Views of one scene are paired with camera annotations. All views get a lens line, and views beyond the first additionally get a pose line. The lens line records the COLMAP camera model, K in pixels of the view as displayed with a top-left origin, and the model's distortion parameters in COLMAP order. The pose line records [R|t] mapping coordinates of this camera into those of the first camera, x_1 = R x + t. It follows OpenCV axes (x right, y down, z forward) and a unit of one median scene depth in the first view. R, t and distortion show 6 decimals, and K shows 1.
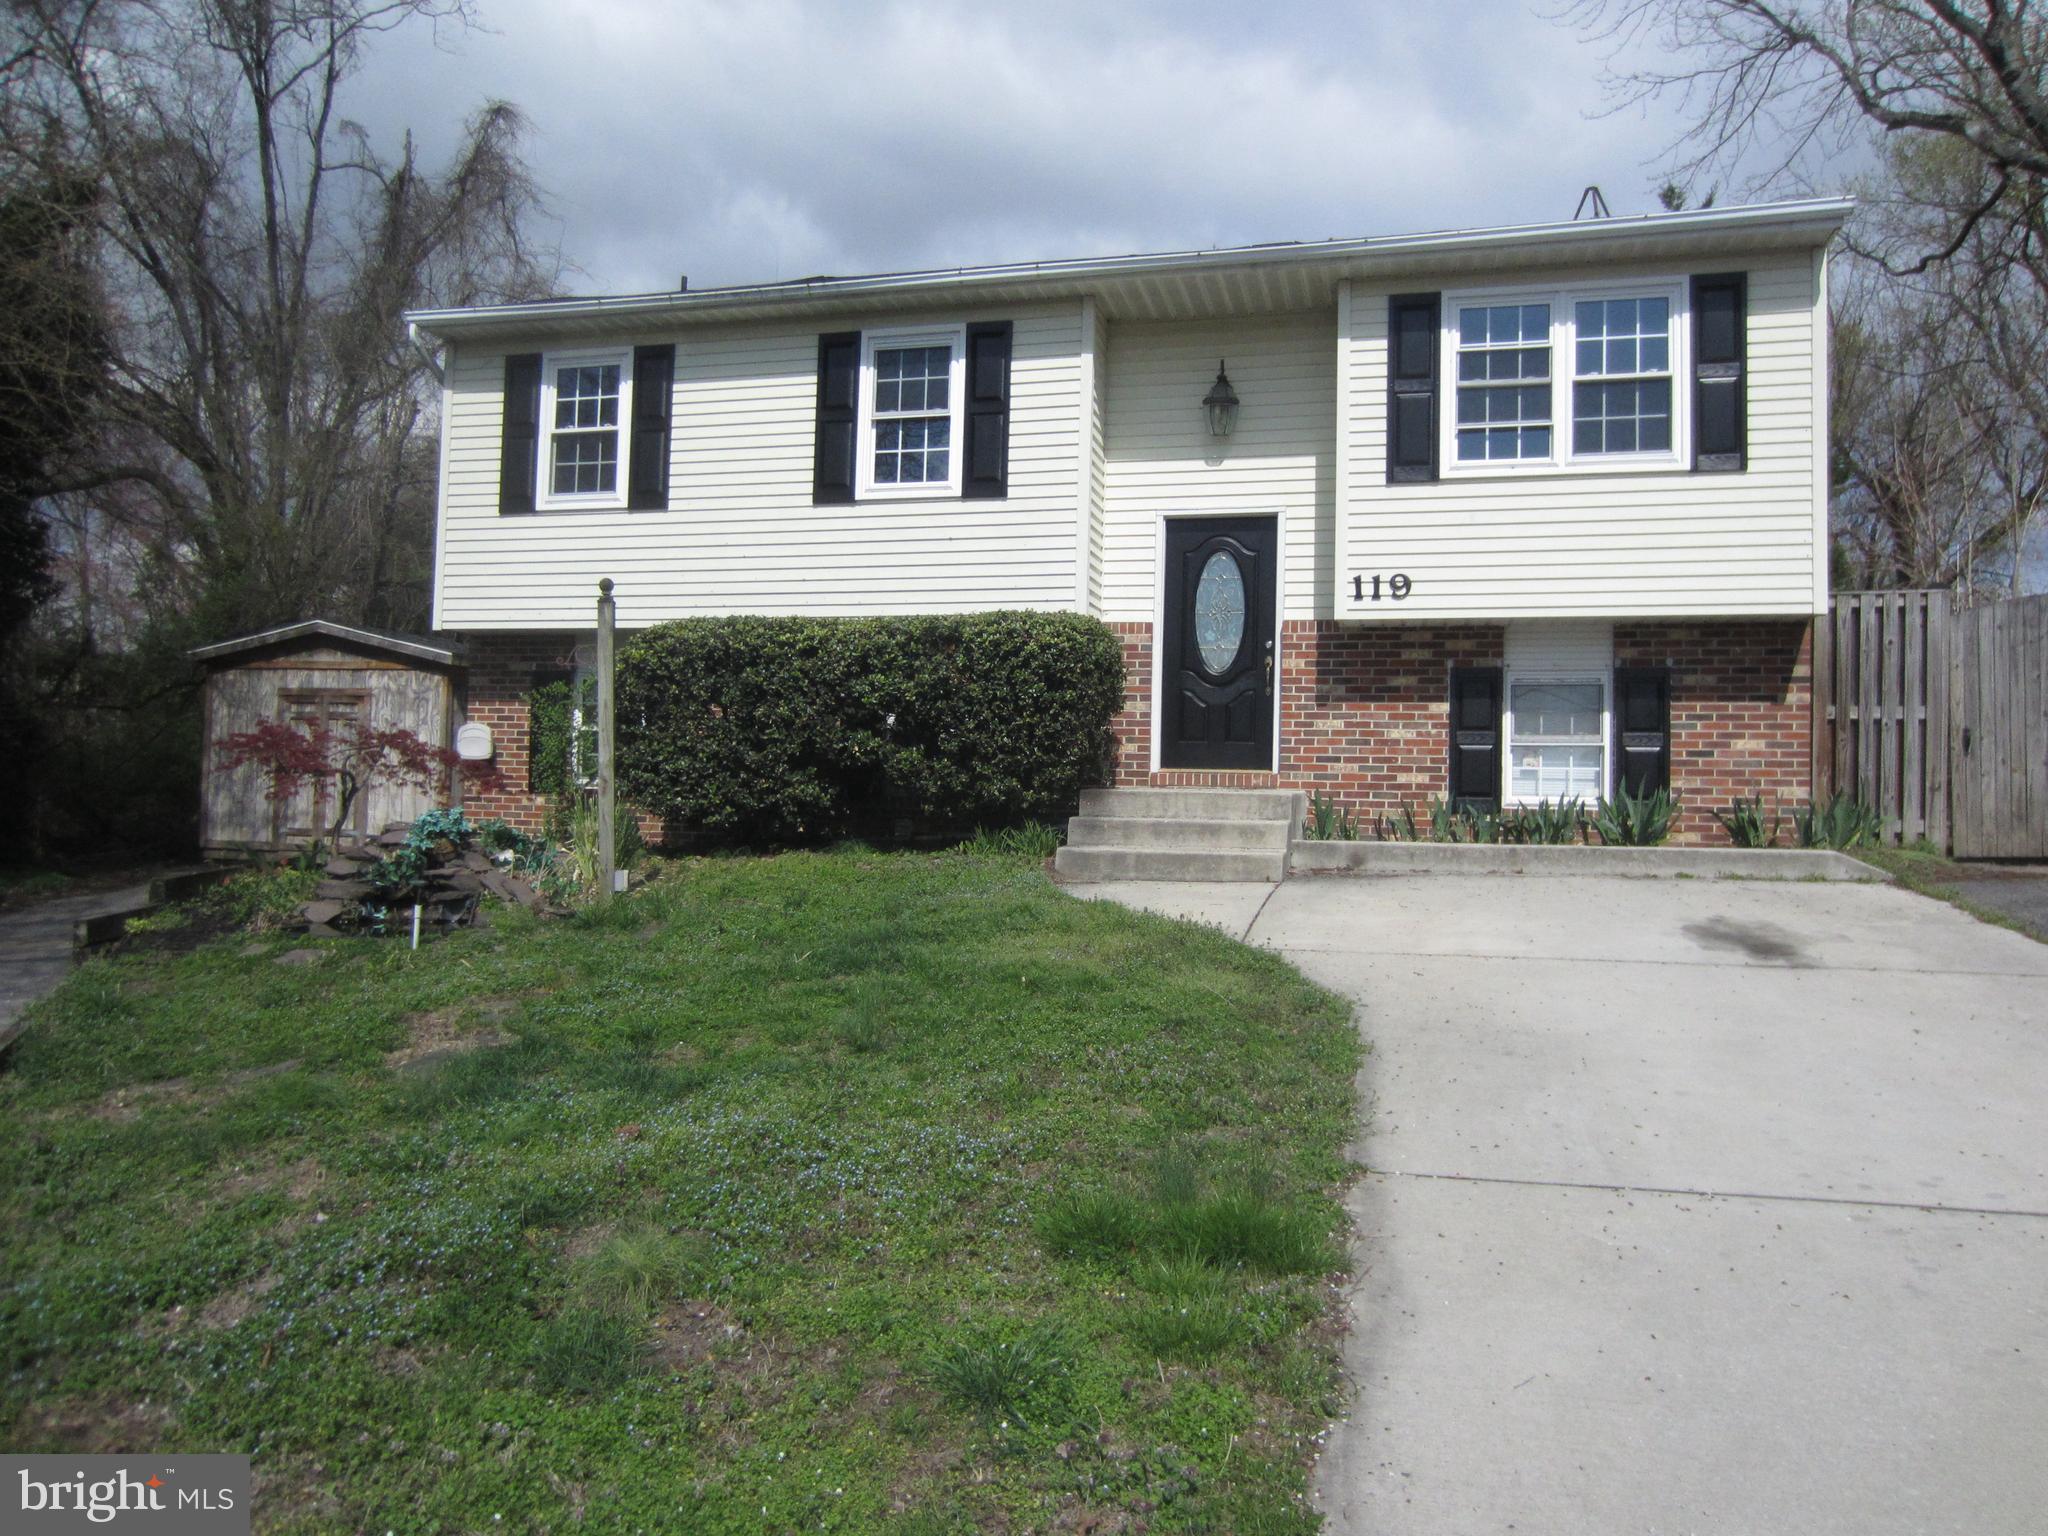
lens RADIAL K [[1448.1, 0, 1042.8], [0, 1448.1, 751.8], [0, 0, 1]] dist [-0.038974, 0.018905]
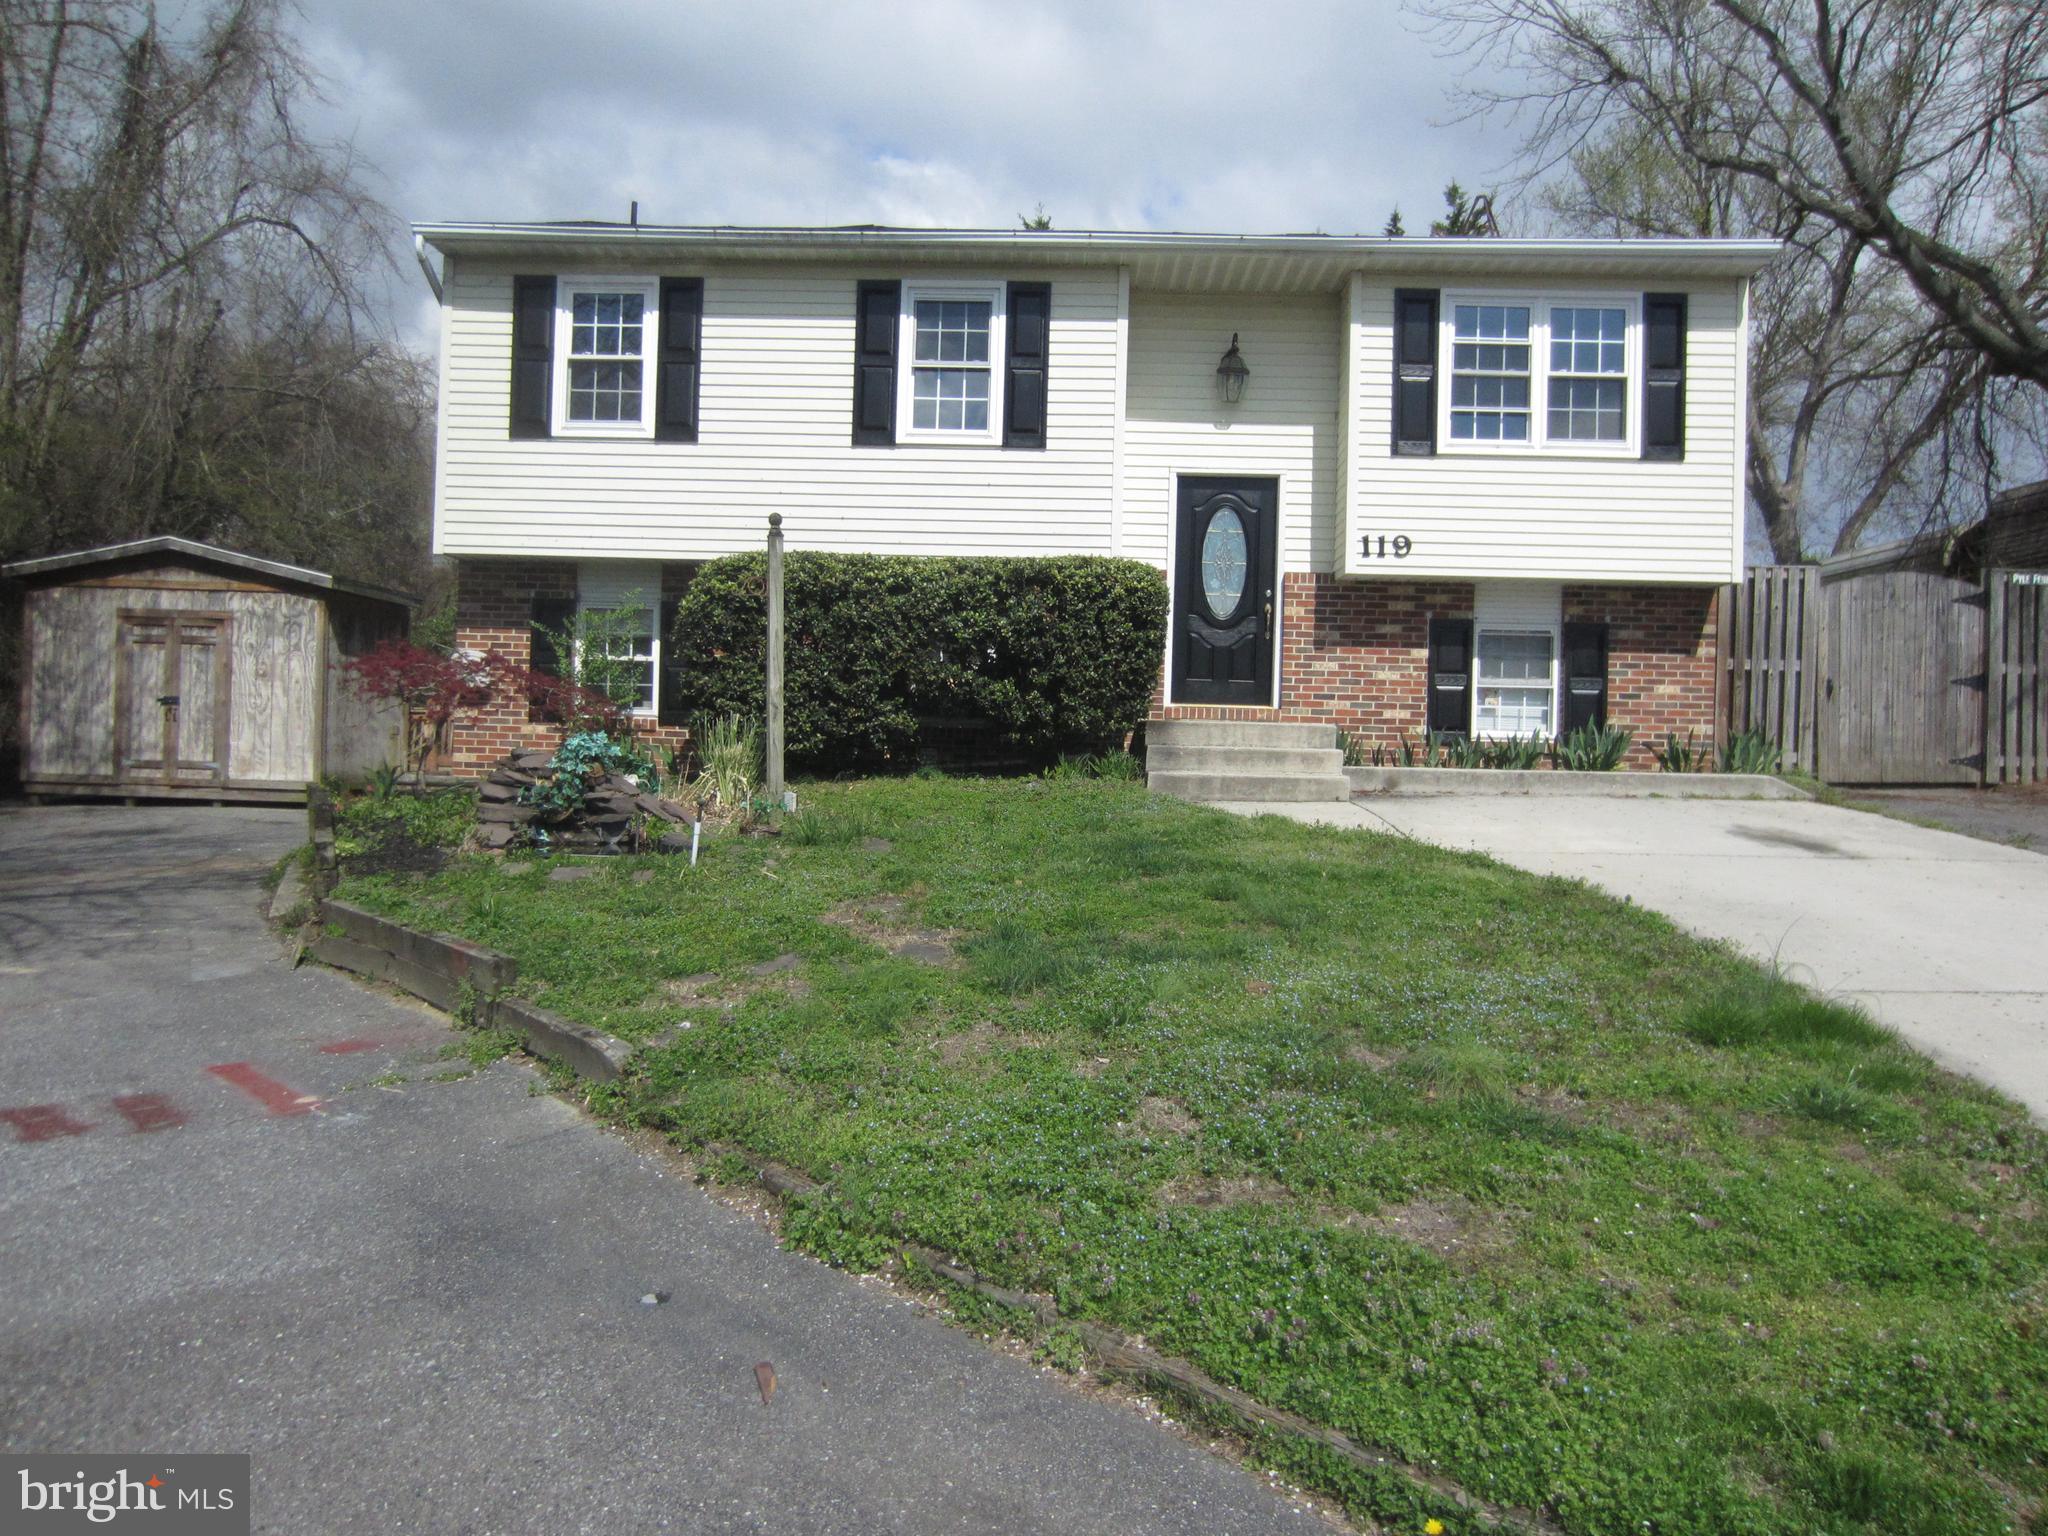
lens RADIAL K [[1448.1, 0, 1034.2], [0, 1448.1, 762.1], [0, 0, 1]] dist [-0.038974, 0.018905]
pose [[0.973377, 0.002398, 0.229197, -0.294425], [-0.013103, 0.998892, 0.045198, 0.008298], [-0.228835, -0.046998, 0.972330, -0.055020]]
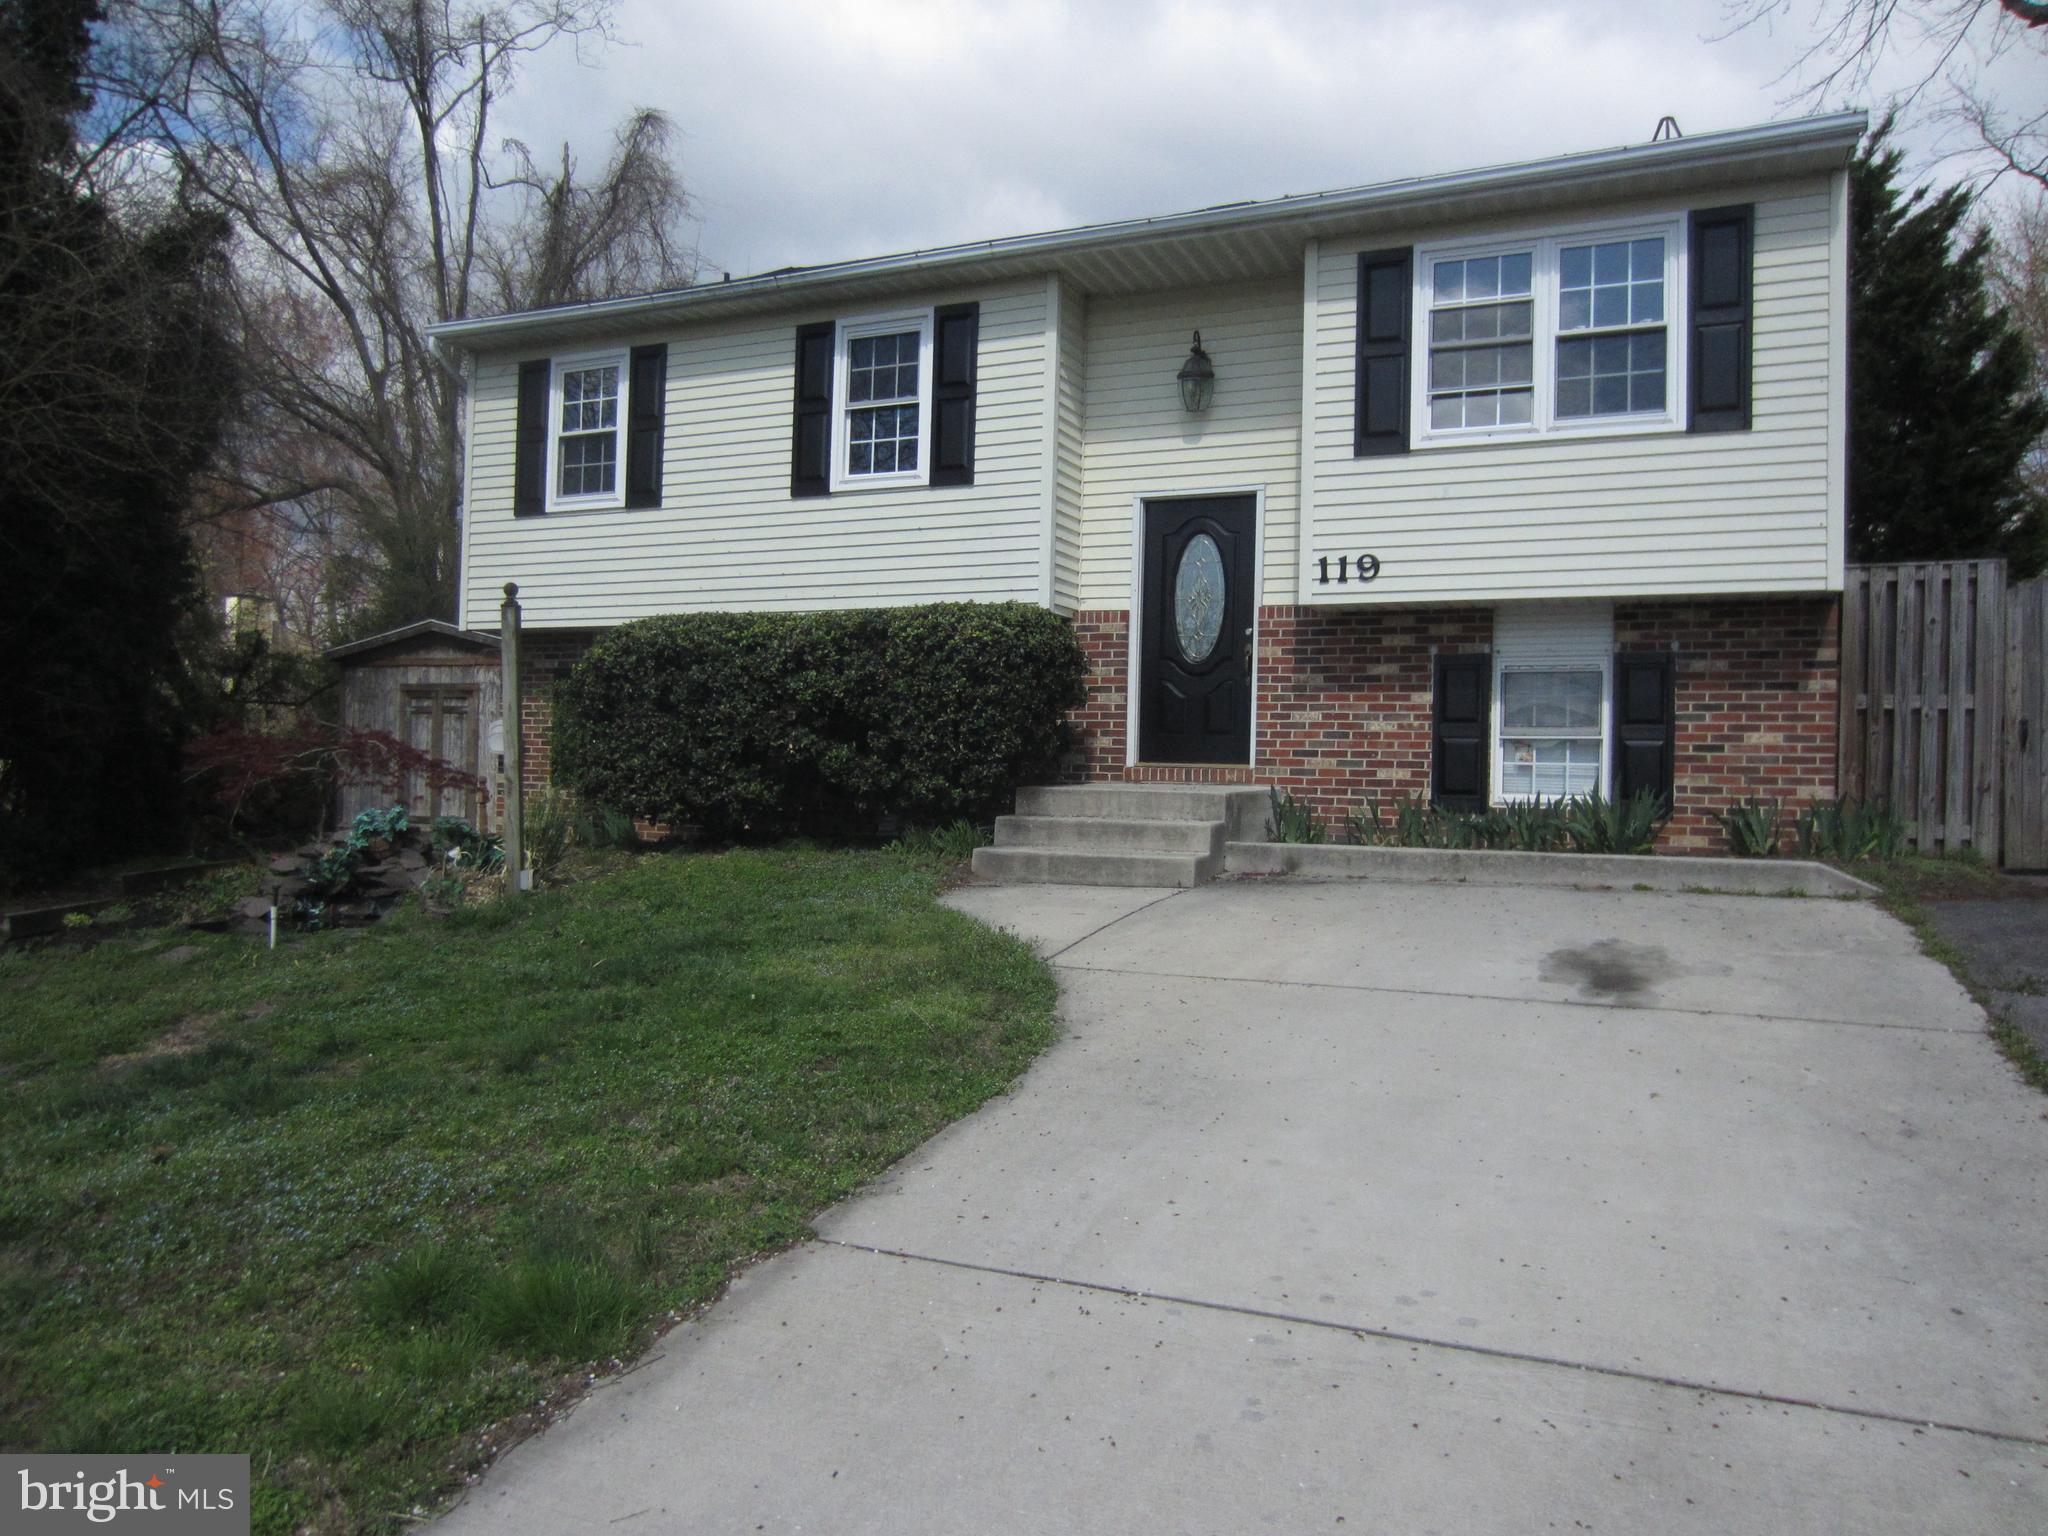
lens RADIAL K [[1448.1, 0, 1041.4], [0, 1448.1, 758.8], [0, 0, 1]] dist [-0.038974, 0.018905]
pose [[0.986310, -0.001909, -0.164889, 0.190657], [0.004954, 0.999825, 0.018060, -0.009961], [0.164825, -0.018630, 0.986147, 0.048965]]
